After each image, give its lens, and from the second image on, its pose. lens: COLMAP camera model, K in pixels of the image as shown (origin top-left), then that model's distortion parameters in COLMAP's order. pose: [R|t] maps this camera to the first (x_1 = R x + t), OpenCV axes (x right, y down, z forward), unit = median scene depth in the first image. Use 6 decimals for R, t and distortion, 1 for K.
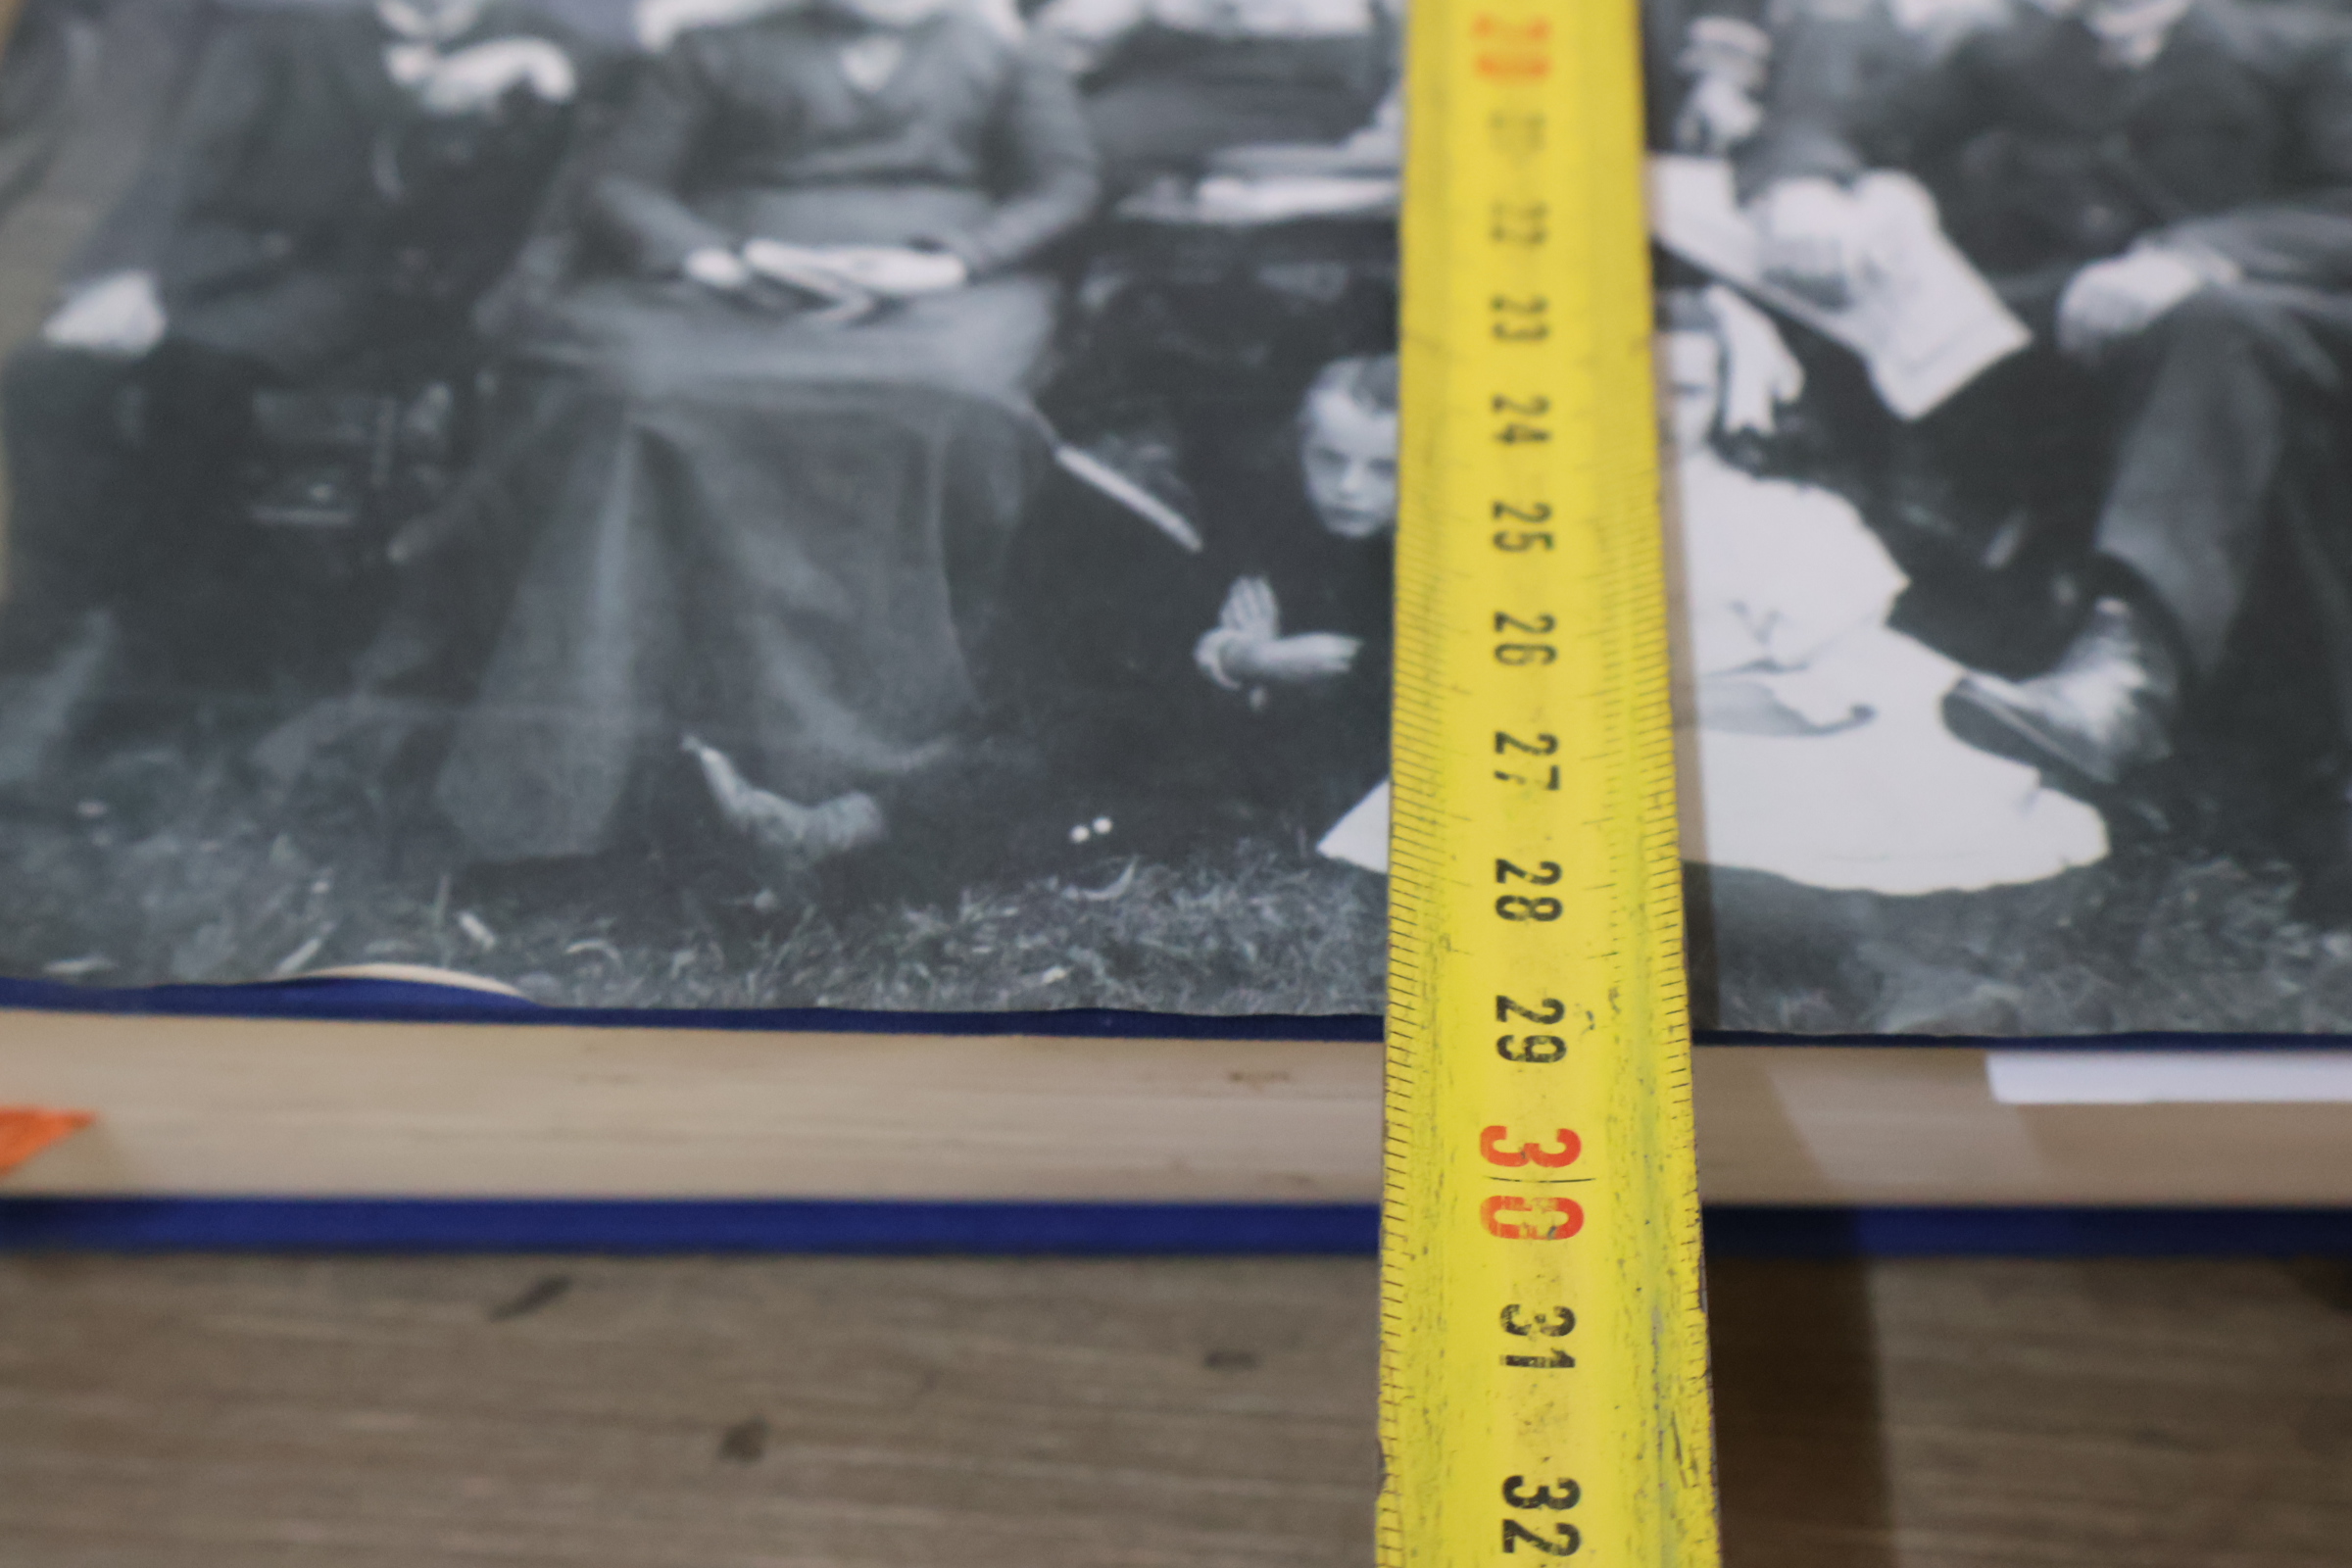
lens RADIAL K [[2782.2, 0, 1186.4], [0, 2782.2, 791.2], [0, 0, 1]] dist [0.021233, 0.002671]
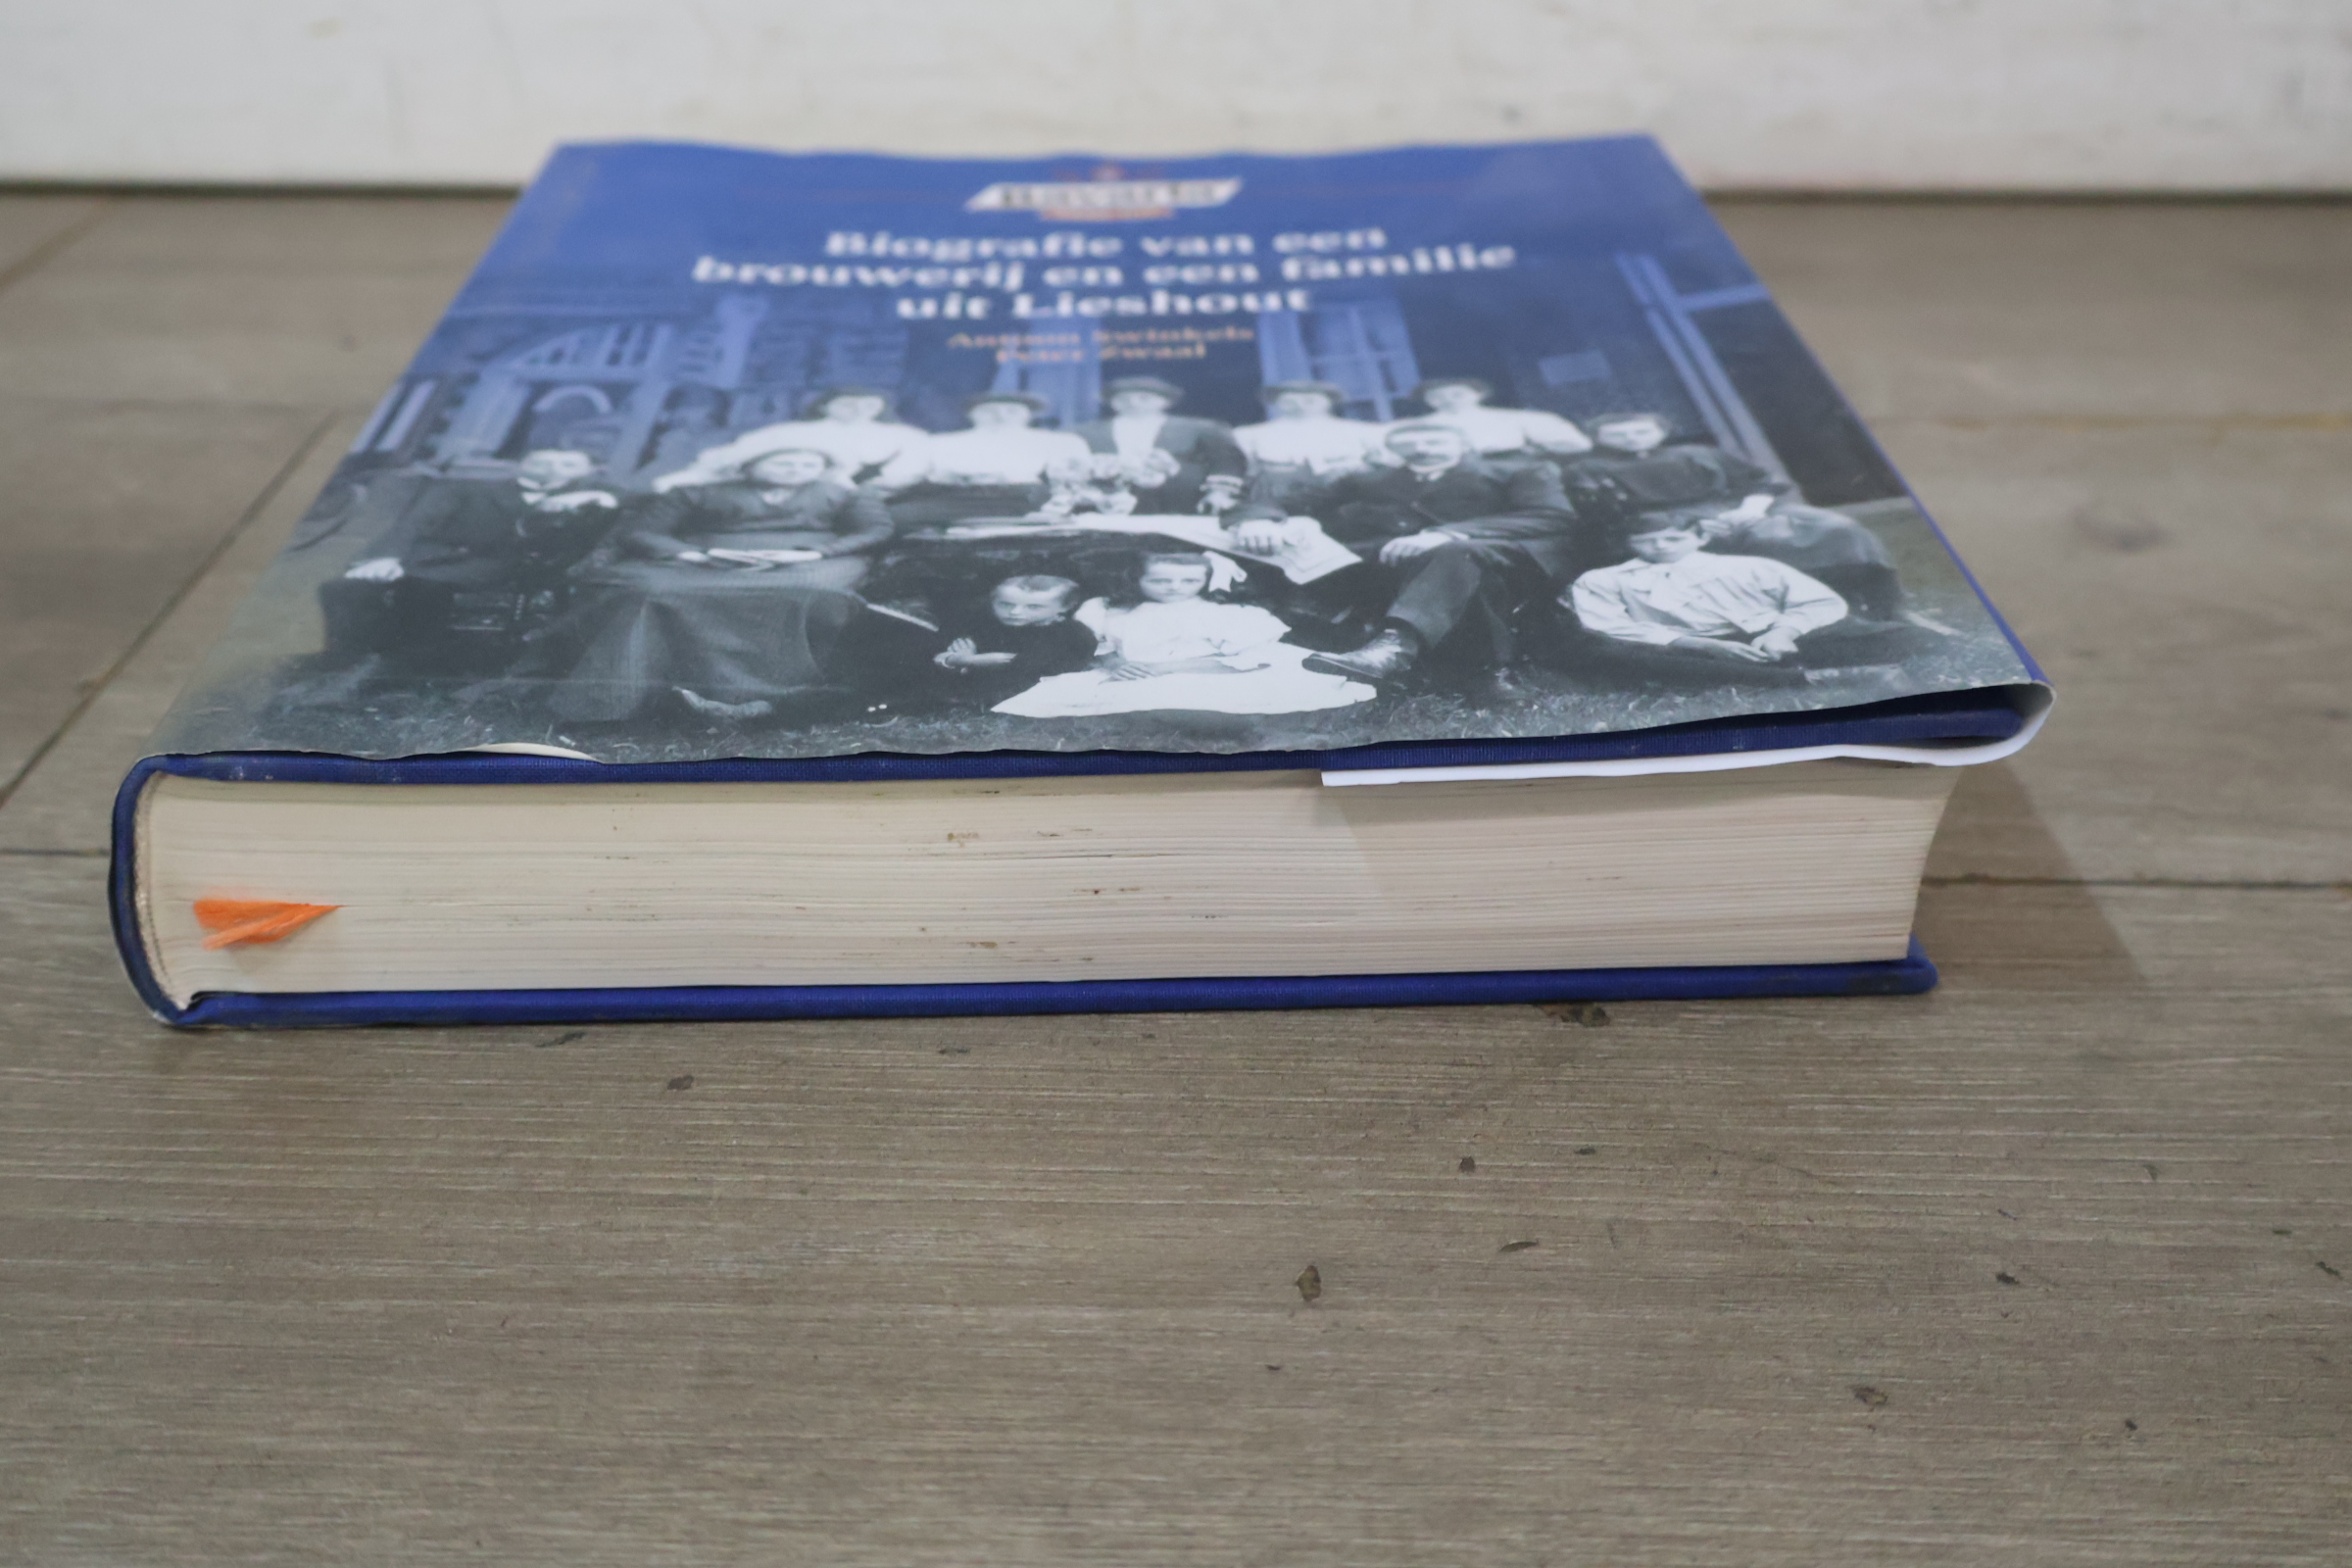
lens RADIAL K [[2782.2, 0, 1186.4], [0, 2782.2, 791.2], [0, 0, 1]] dist [0.021233, 0.002671]
pose [[0.998864, -0.017051, 0.044498, 0.088399], [0.035272, 0.892441, -0.449782, 0.881774], [-0.032043, 0.450841, 0.892029, -0.691610]]
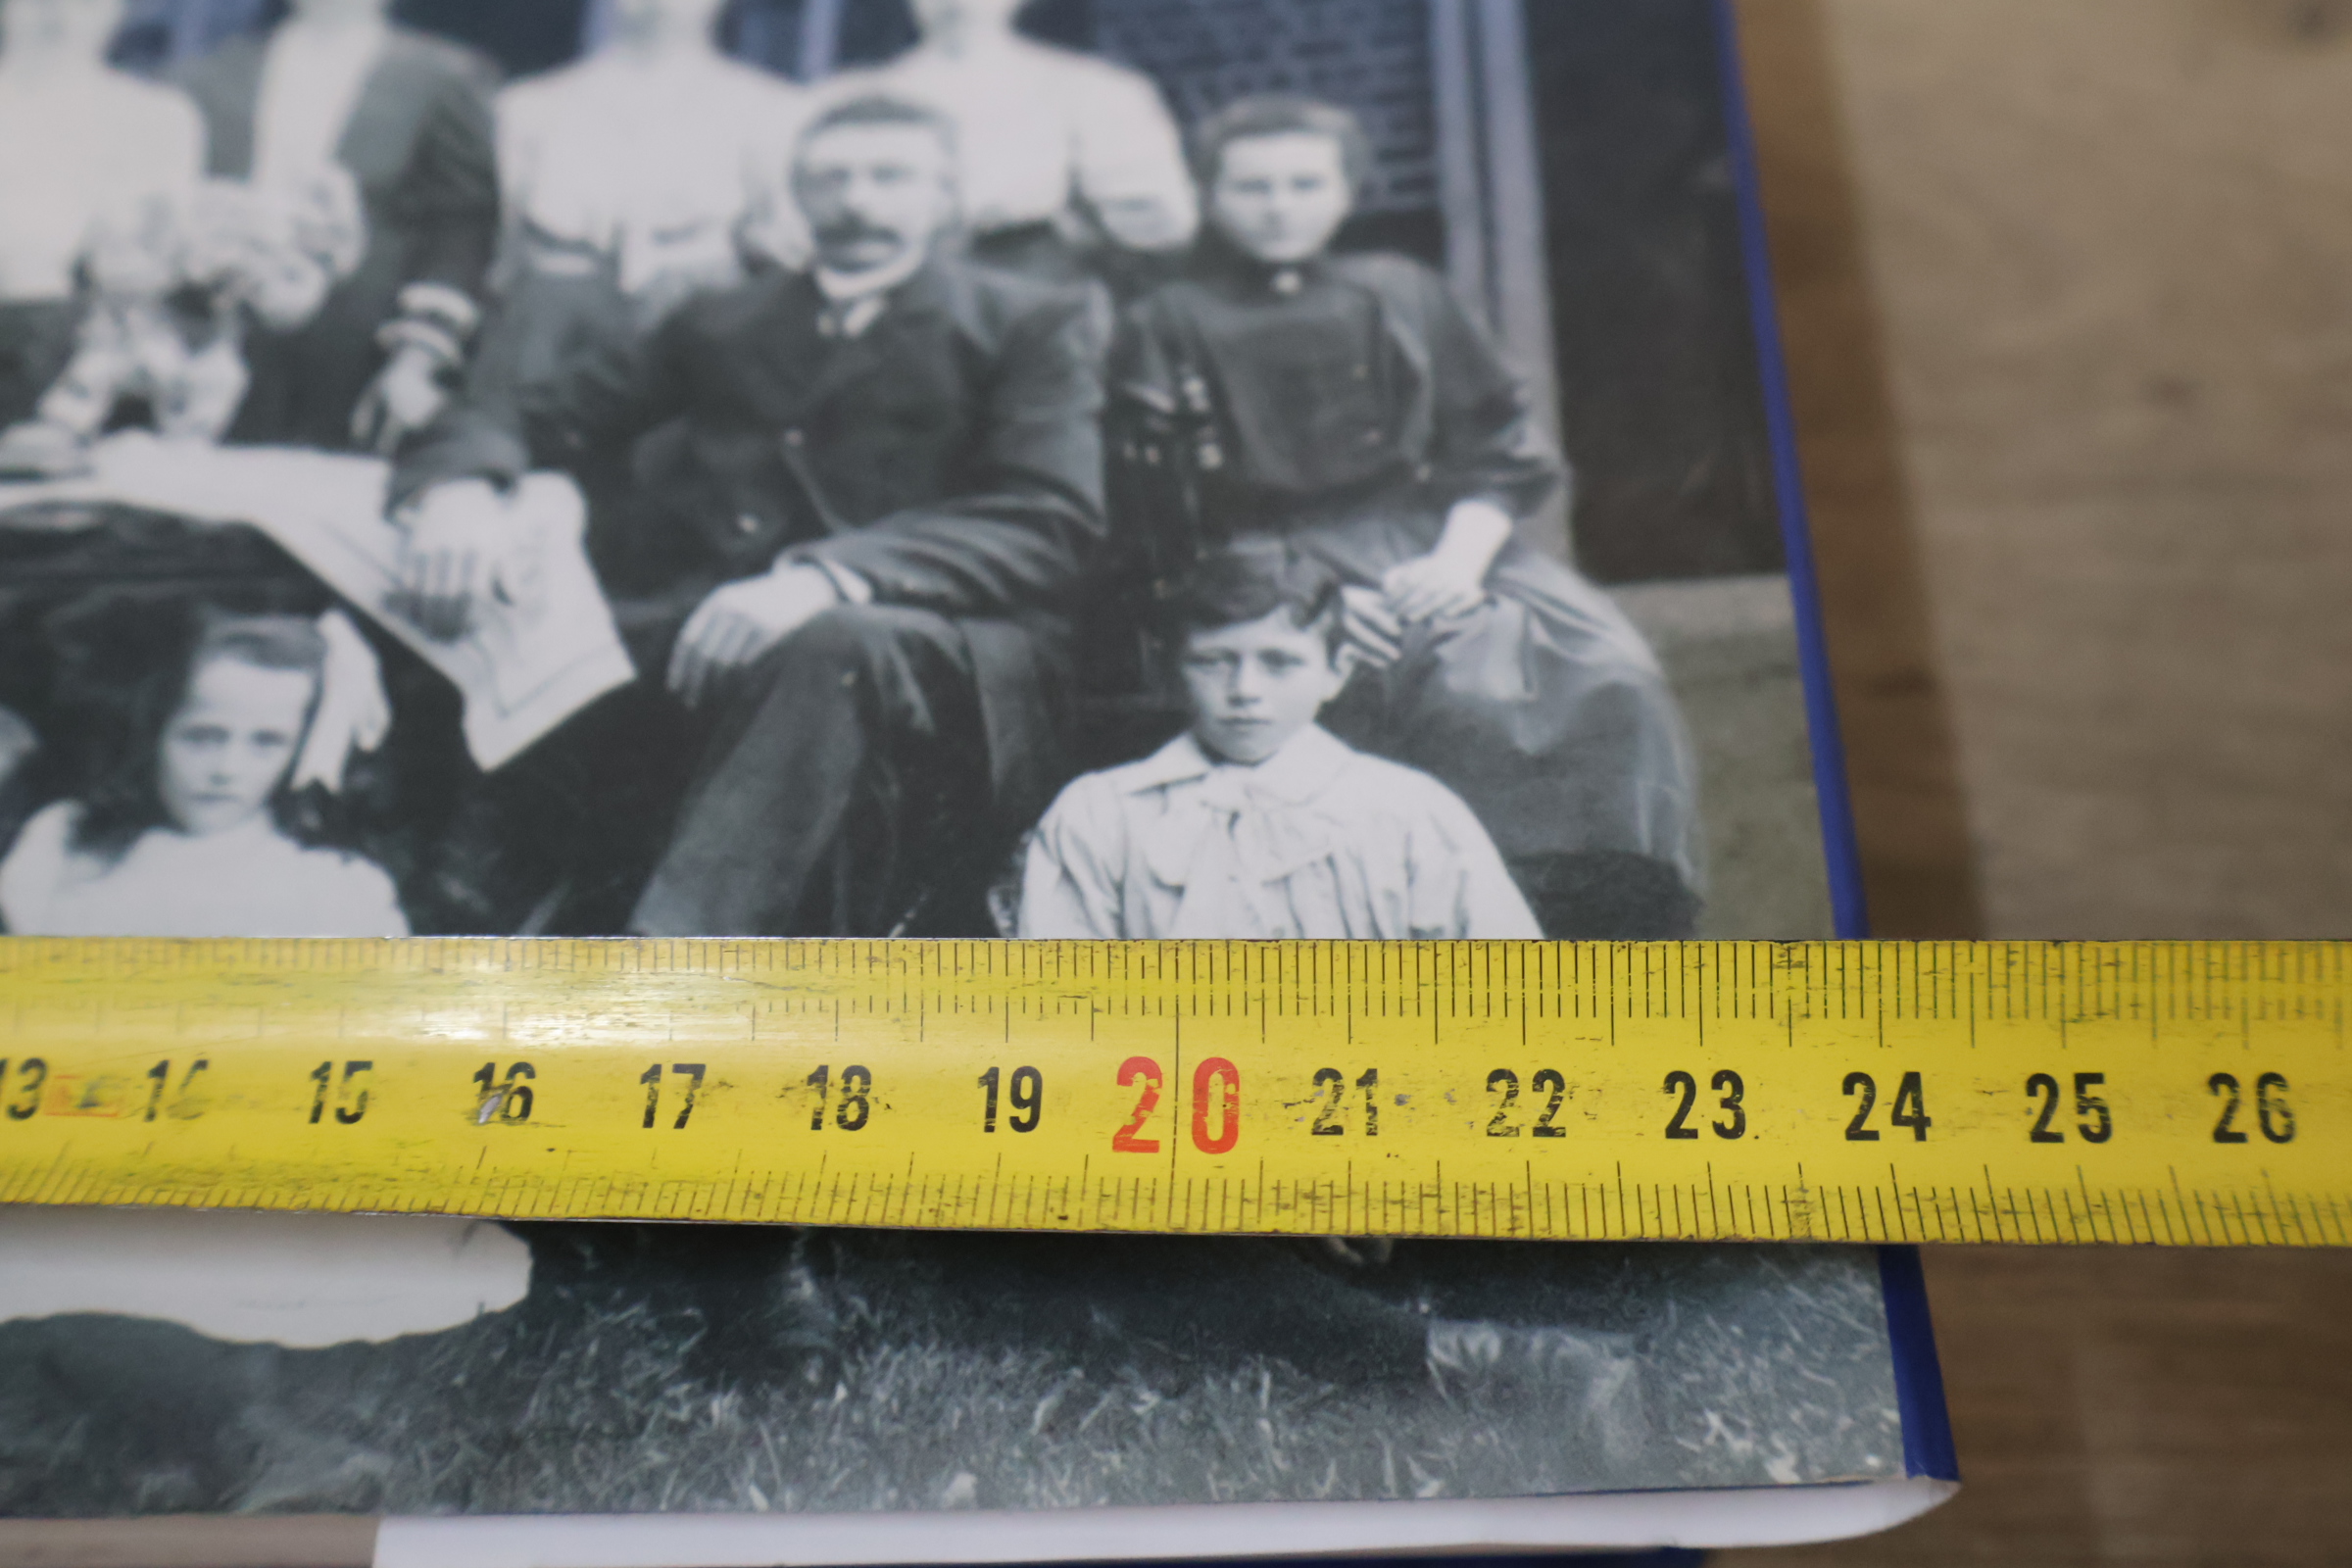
lens RADIAL K [[2782.2, 0, 1186.4], [0, 2782.2, 791.2], [0, 0, 1]] dist [0.021233, 0.002671]
pose [[0.999719, -0.021115, 0.010817, 0.487482], [0.020275, 0.997153, 0.072627, -0.191014], [-0.012320, -0.072387, 0.997300, 0.050443]]
